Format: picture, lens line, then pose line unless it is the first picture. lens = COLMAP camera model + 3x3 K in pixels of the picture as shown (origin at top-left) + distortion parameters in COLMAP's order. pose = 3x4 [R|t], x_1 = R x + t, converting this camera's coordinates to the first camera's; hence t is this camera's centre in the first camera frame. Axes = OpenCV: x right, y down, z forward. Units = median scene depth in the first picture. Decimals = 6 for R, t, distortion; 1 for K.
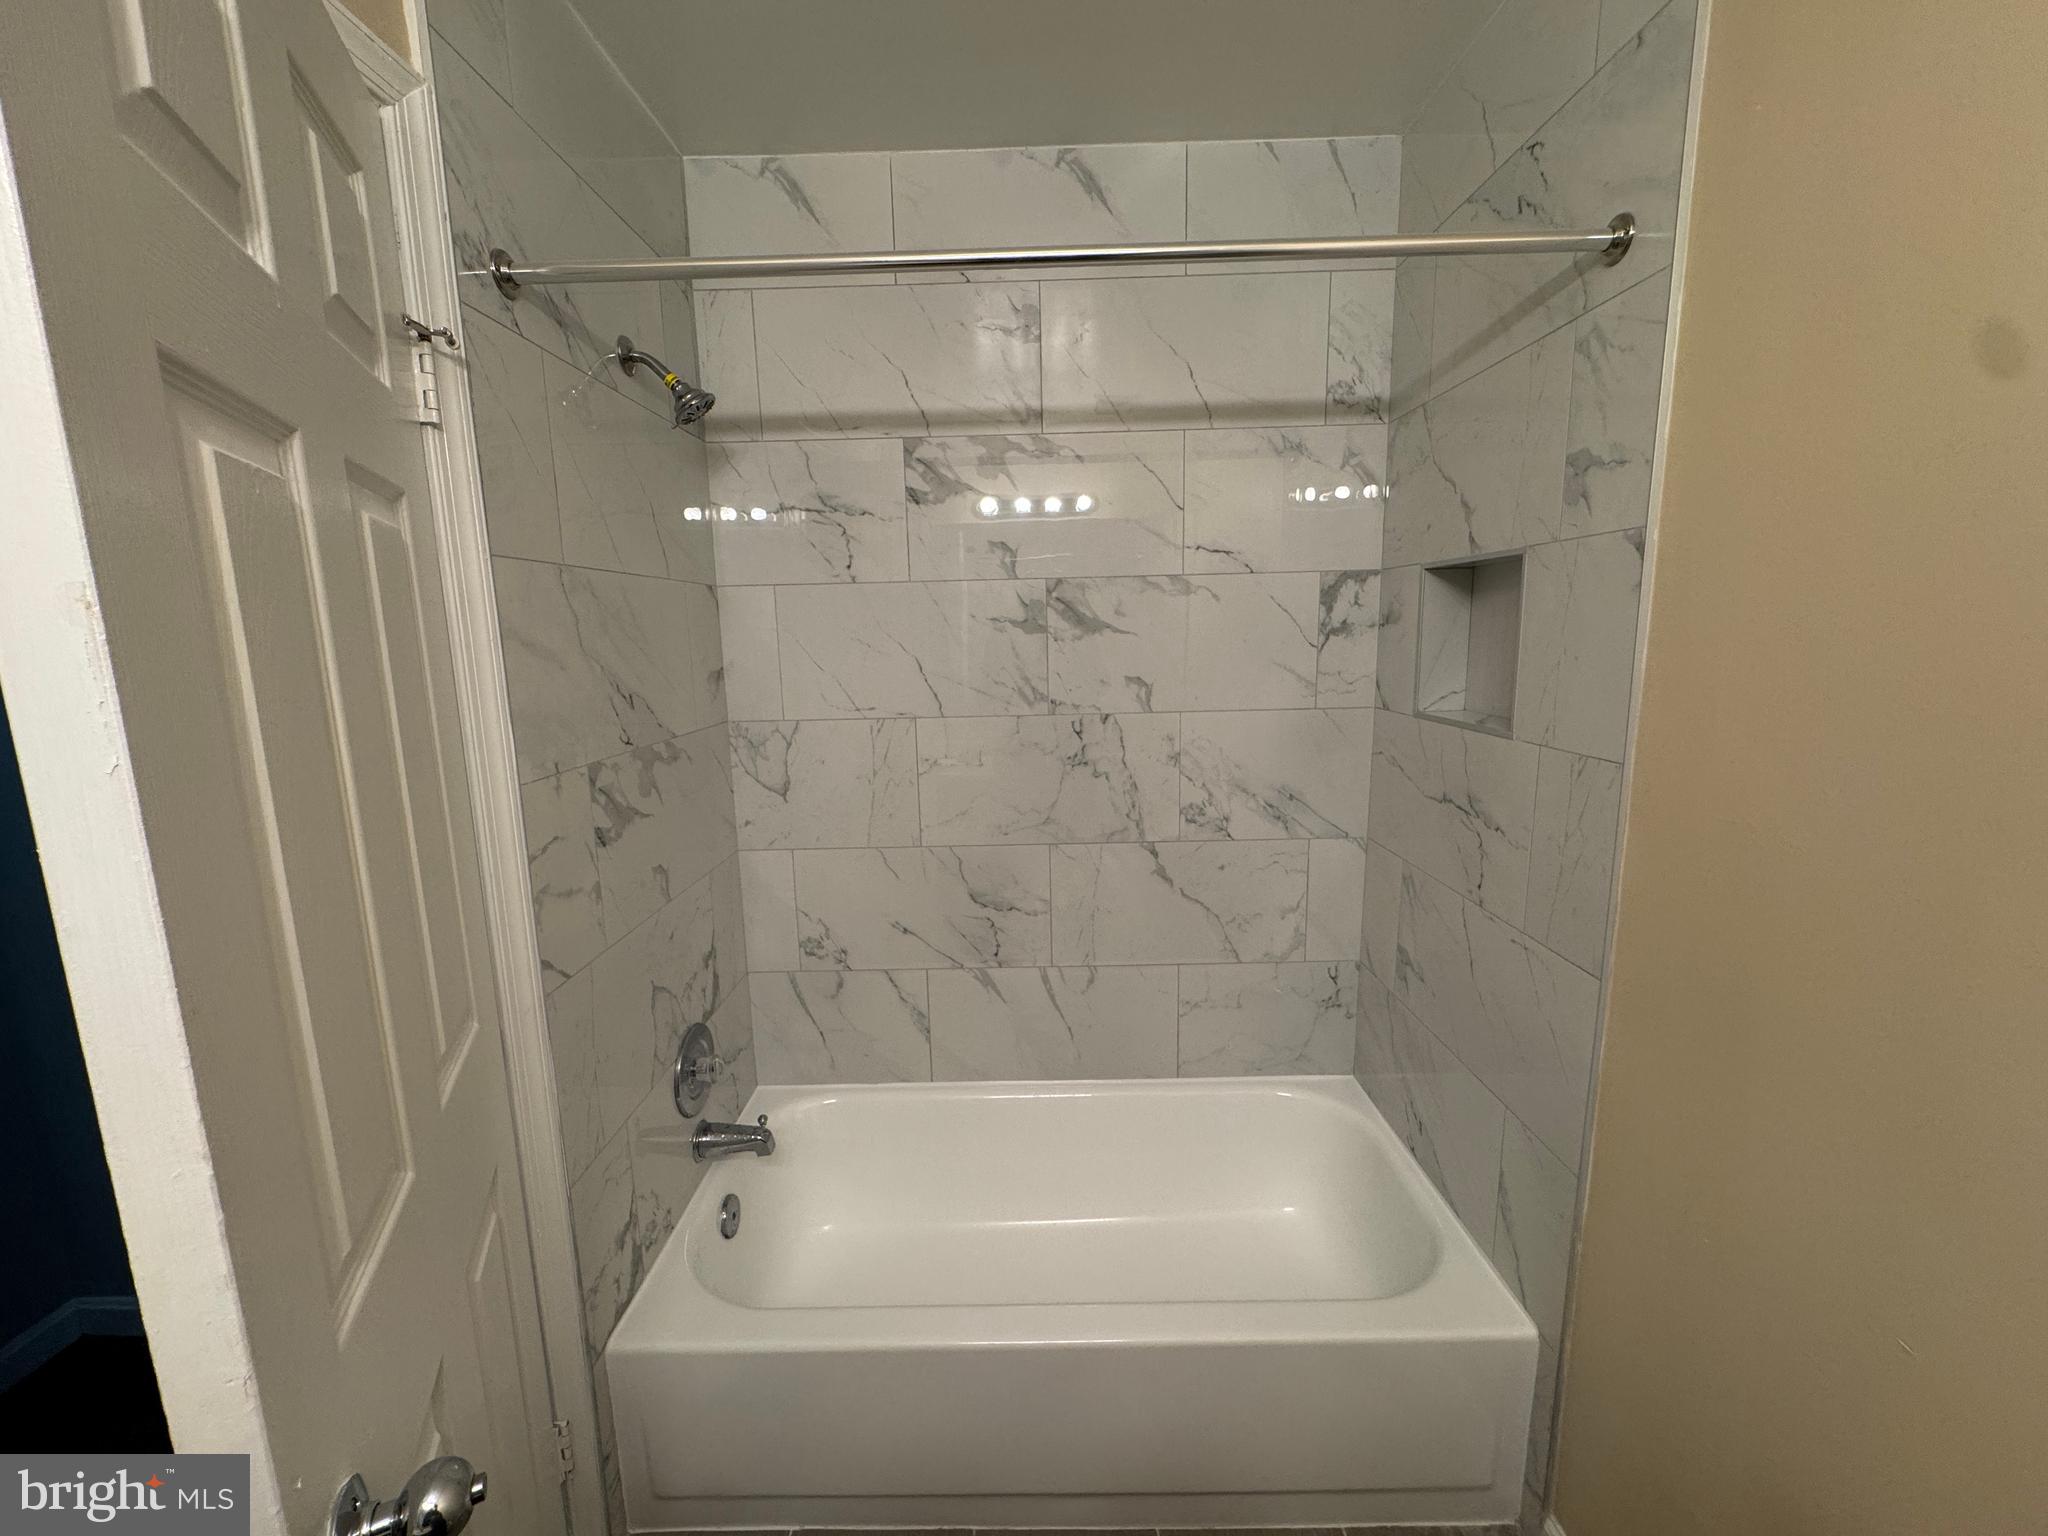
lens RADIAL K [[819.5, 0, 1024.3], [0, 819.5, 764.4], [0, 0, 1]] dist [-0.003636, 0.001038]
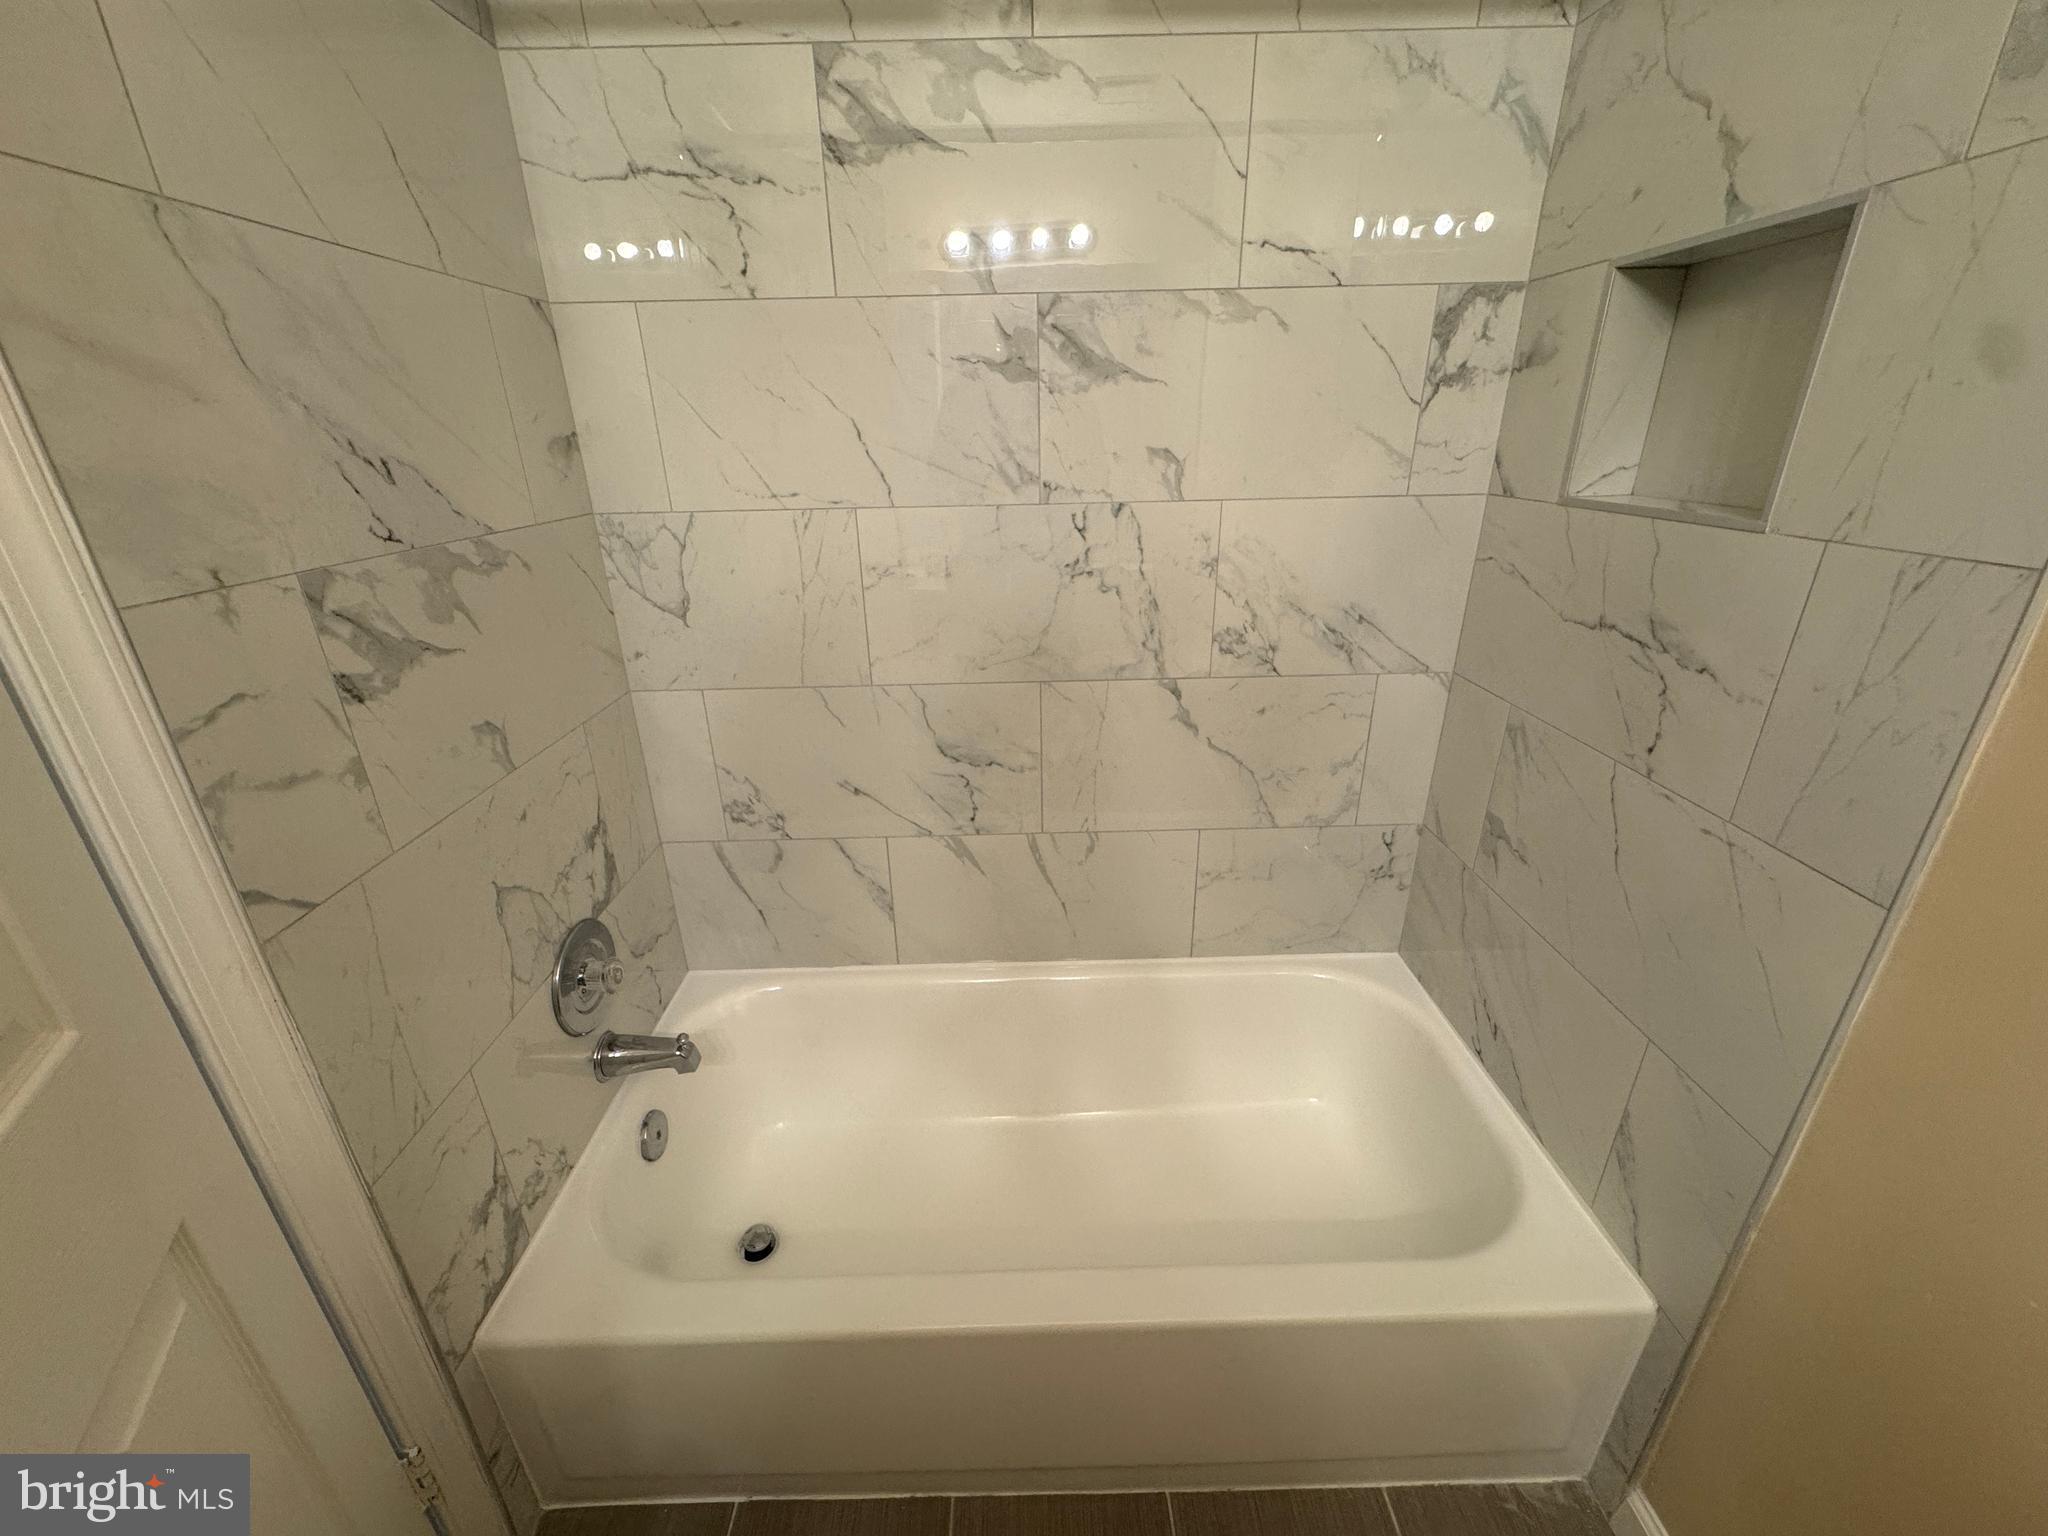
lens RADIAL K [[819.5, 0, 1023.4], [0, 819.5, 765.3], [0, 0, 1]] dist [-0.003636, 0.001038]
pose [[0.999774, -0.005109, 0.020637, -0.001178], [0.000363, 0.974658, 0.223699, 0.002729], [-0.021257, -0.223641, 0.974440, 0.256343]]
